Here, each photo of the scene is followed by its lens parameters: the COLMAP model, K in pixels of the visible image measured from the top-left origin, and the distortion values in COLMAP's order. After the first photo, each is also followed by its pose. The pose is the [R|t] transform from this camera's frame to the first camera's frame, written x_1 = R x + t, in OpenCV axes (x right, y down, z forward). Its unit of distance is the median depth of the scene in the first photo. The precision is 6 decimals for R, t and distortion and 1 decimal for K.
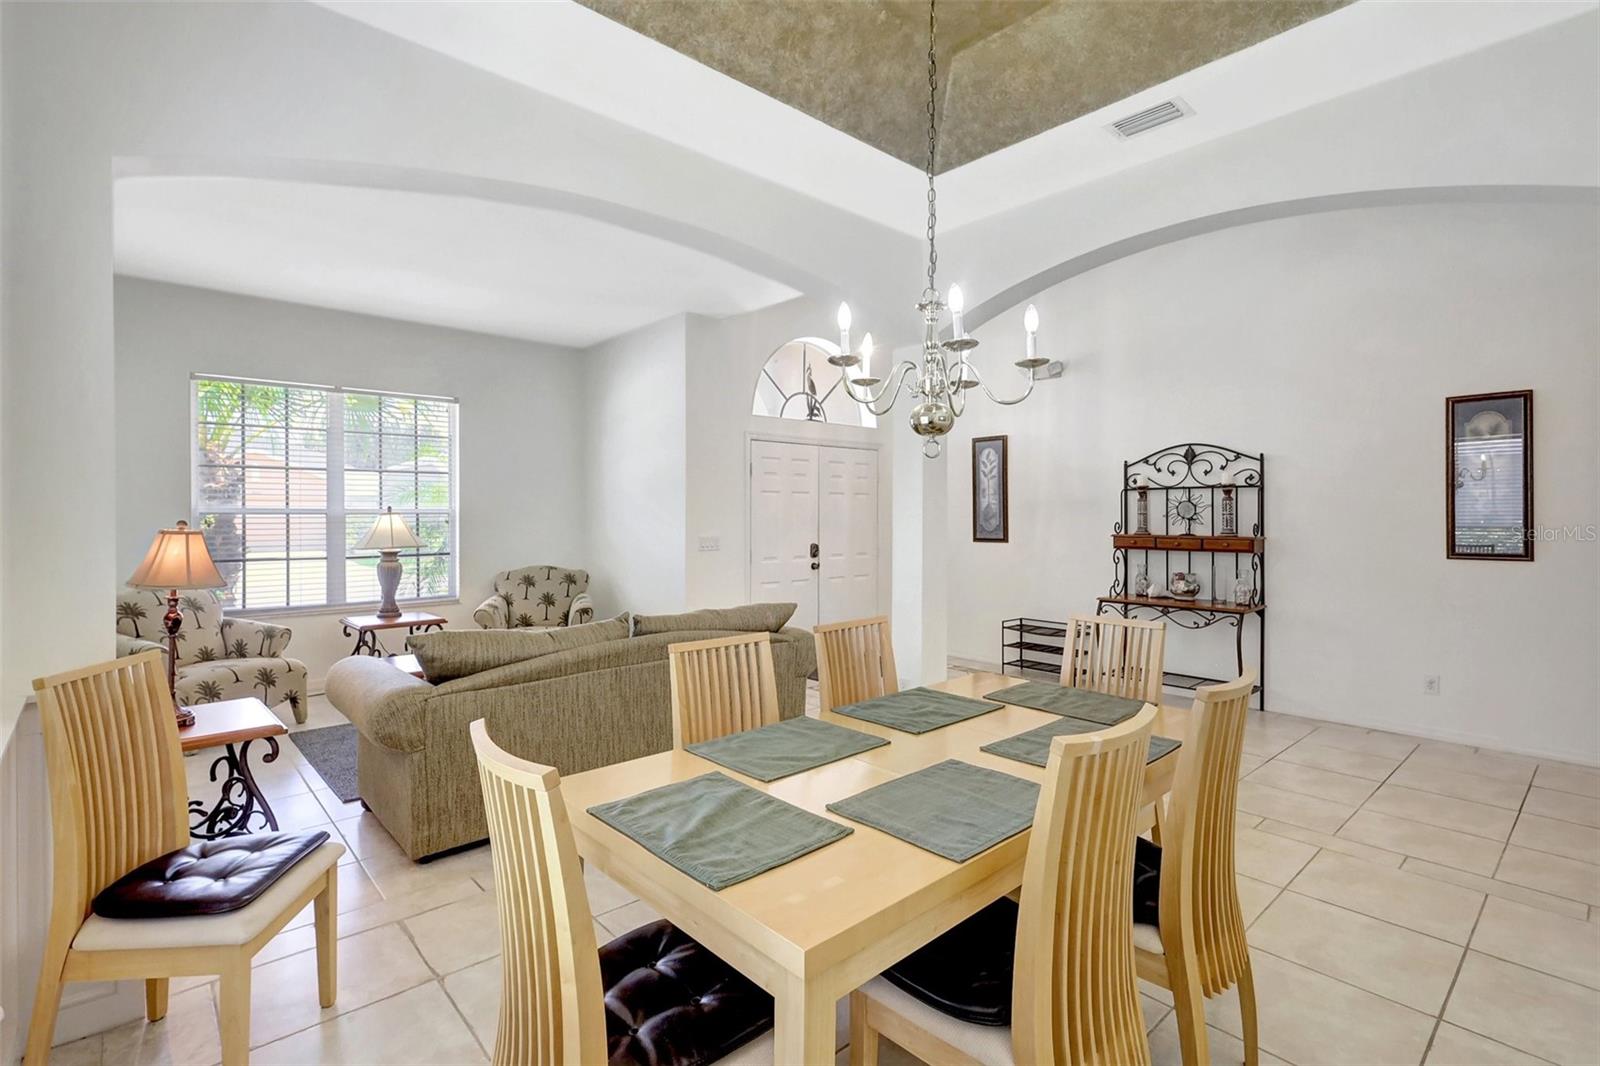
lens RADIAL K [[748.6, 0, 789.0], [0, 748.6, 522.8], [0, 0, 1]] dist [0.000468, -0.000368]
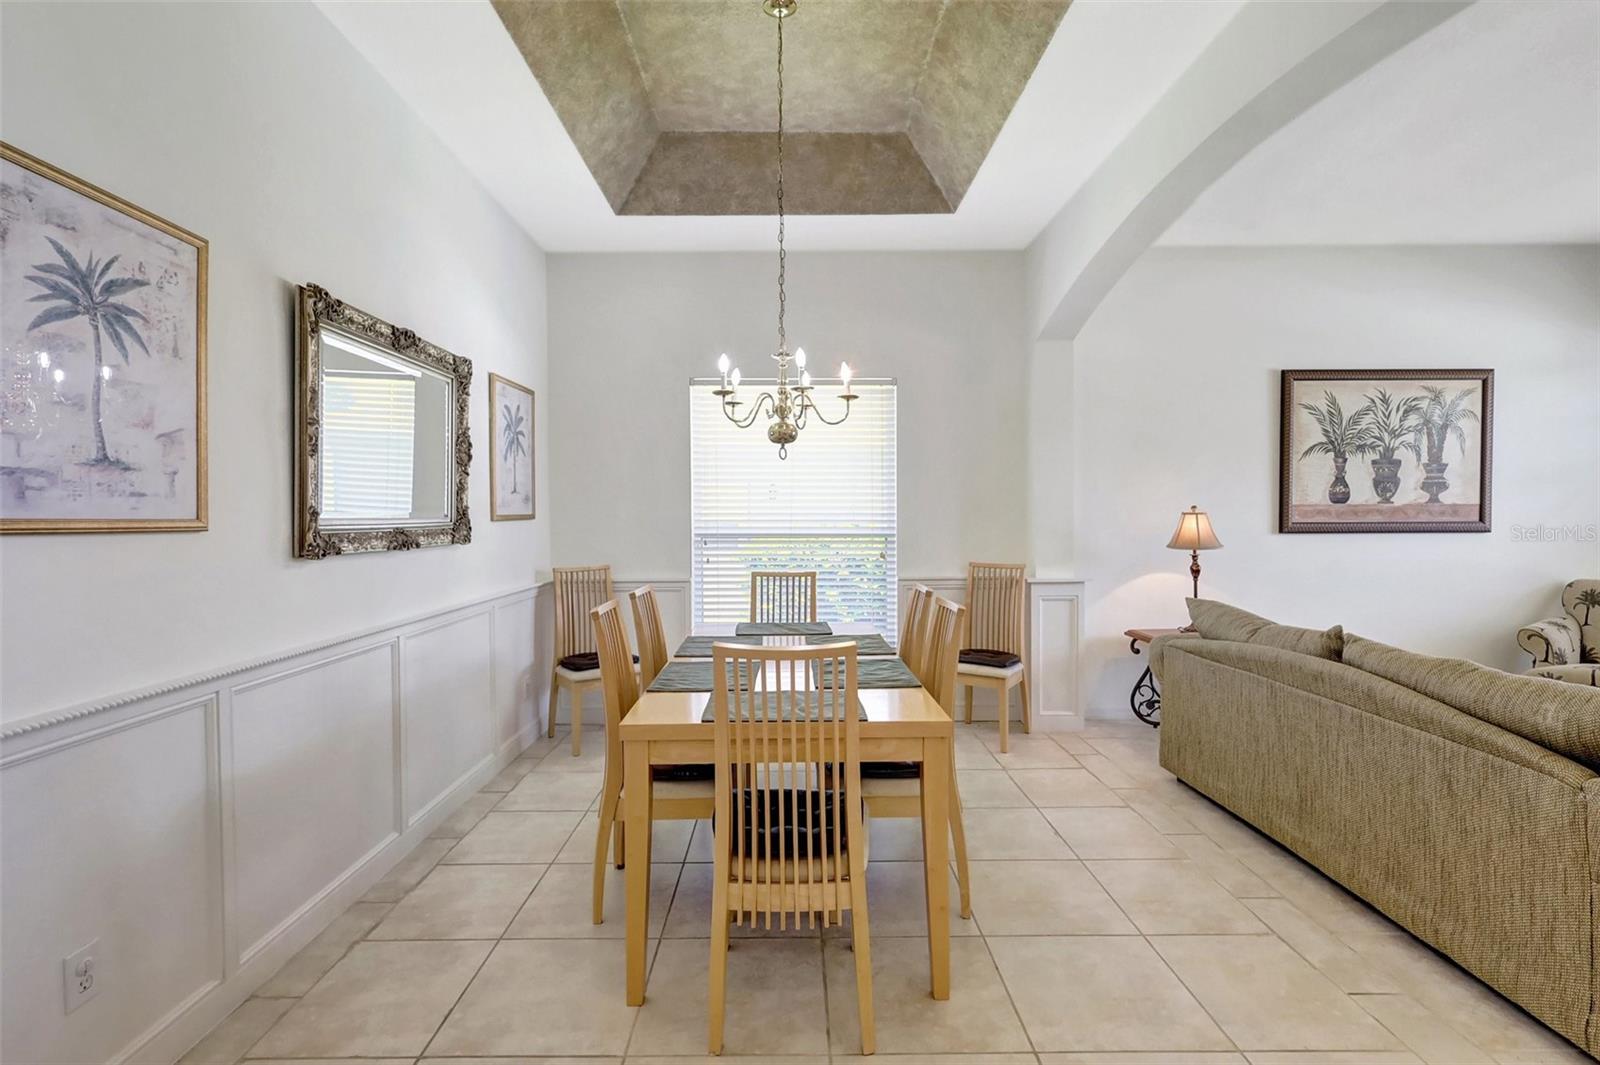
lens RADIAL K [[748.6, 0, 789.0], [0, 748.6, 522.3], [0, 0, 1]] dist [0.000468, -0.000368]
pose [[-0.662751, 0.010505, -0.748766, 0.433848], [-0.001960, 0.999874, 0.015762, 0.004102], [0.748837, 0.011914, -0.662647, 0.672779]]
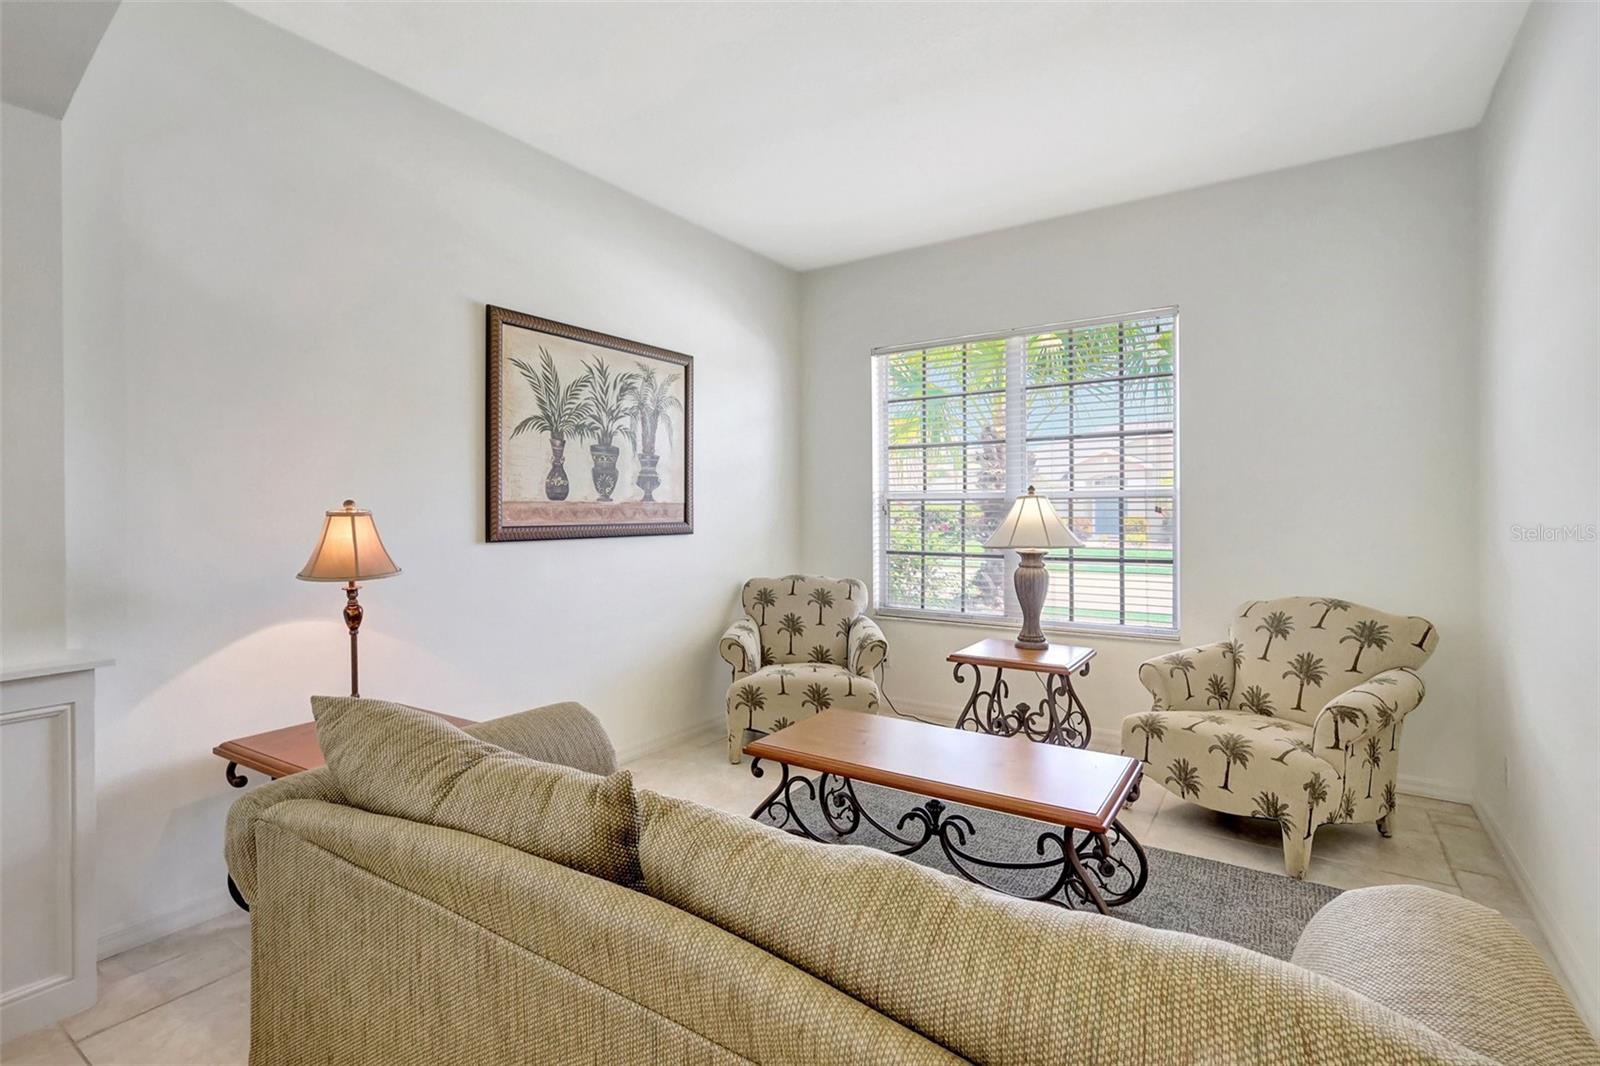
lens RADIAL K [[748.6, 0, 789.0], [0, 748.6, 522.8], [0, 0, 1]] dist [0.000468, -0.000368]
pose [[0.246883, 0.015716, -0.968918, 0.067518], [-0.005838, 0.999874, 0.014731, 0.003567], [0.969028, 0.002019, 0.246944, 0.613824]]
